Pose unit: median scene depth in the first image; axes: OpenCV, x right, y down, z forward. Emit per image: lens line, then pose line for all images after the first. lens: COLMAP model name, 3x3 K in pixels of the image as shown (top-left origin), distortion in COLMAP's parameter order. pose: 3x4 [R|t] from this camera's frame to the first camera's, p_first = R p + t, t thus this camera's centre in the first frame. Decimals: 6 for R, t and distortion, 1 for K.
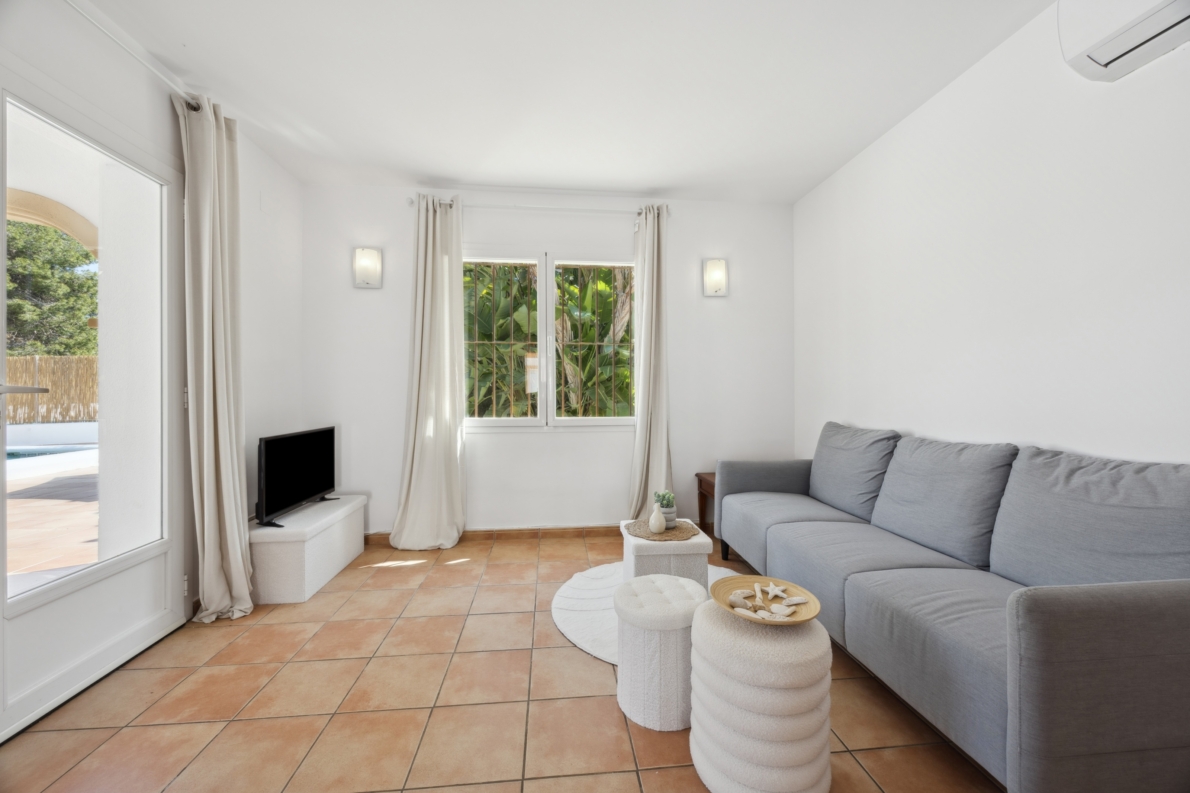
lens RADIAL K [[452.5, 0, 591.7], [0, 452.5, 402.2], [0, 0, 1]] dist [-0.000046, 0.000027]
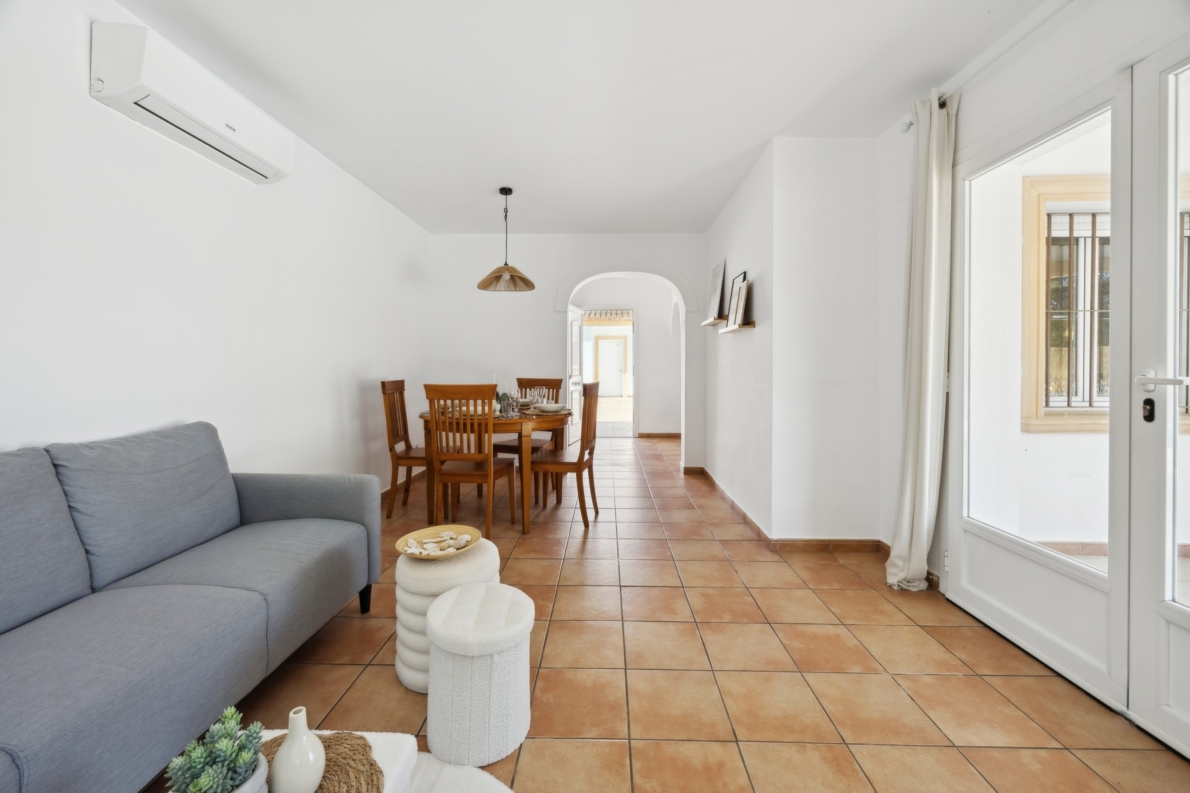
lens RADIAL K [[464.4, 0, 593.2], [0, 464.4, 364.7], [0, 0, 1]] dist [-0.002595, -0.000171]
pose [[-0.991952, -0.000480, 0.126611, -0.090210], [0.001869, 0.999828, 0.018433, -0.037519], [-0.126598, 0.018521, -0.991781, 0.927846]]
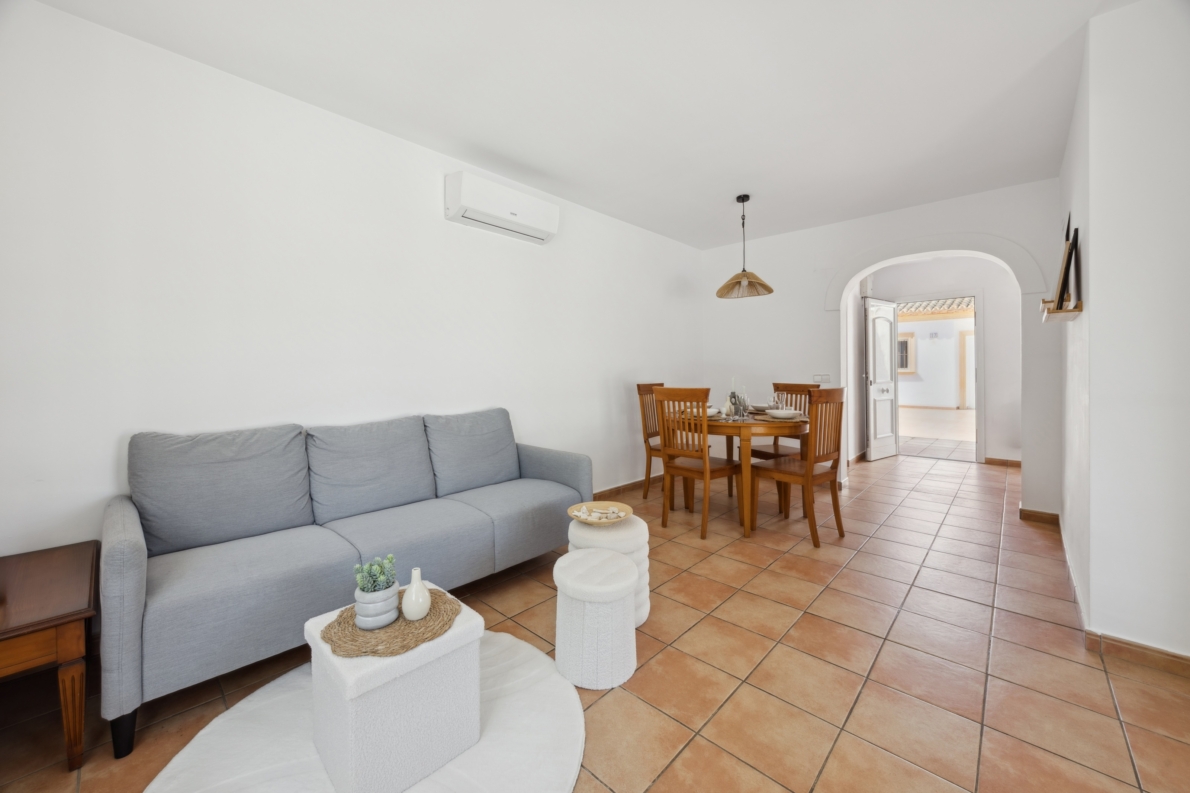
lens RADIAL K [[452.0, 0, 587.9], [0, 452.0, 372.4], [0, 0, 1]] dist [-0.000277, 0.000173]
pose [[-0.653677, 0.000224, 0.756774, -0.333847], [0.019876, 0.999660, 0.016872, -0.036827], [-0.756513, 0.026070, -0.653459, 0.854803]]
